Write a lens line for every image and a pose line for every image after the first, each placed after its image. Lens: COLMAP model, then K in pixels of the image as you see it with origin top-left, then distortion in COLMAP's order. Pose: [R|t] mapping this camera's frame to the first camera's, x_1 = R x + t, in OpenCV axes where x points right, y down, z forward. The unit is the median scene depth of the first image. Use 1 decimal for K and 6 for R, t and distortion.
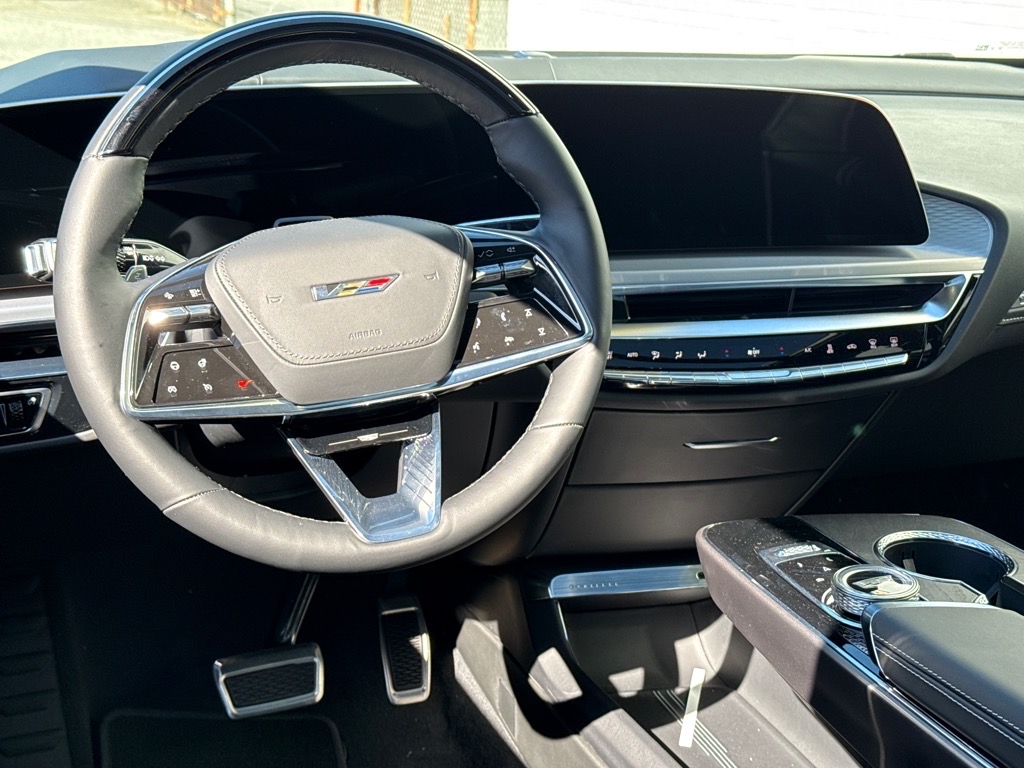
lens RADIAL K [[1445.5, 0, 512.0], [0, 1445.5, 384.0], [0, 0, 1]] dist [0.068386, -0.006105]
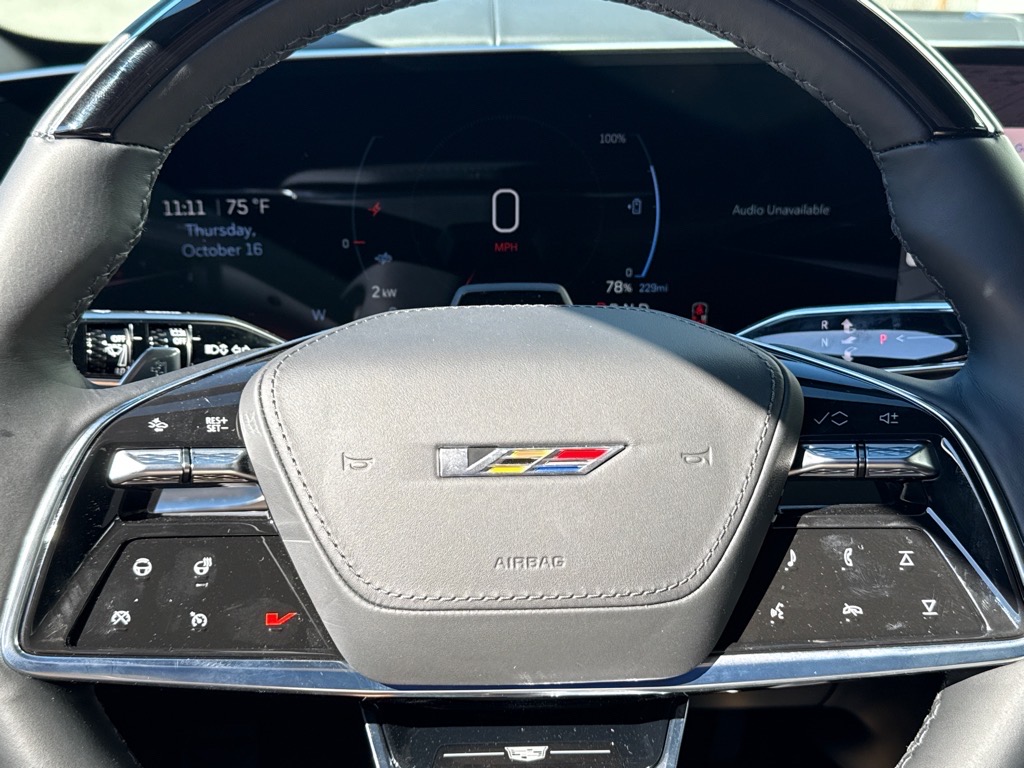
lens RADIAL K [[1204.1, 0, 512.0], [0, 1204.1, 384.0], [0, 0, 1]] dist [0.182614, -0.492479]
pose [[0.933317, 0.154437, -0.324142, 0.012226], [-0.150794, 0.987891, 0.036493, -0.103787], [0.325853, 0.014819, 0.945304, 0.610506]]
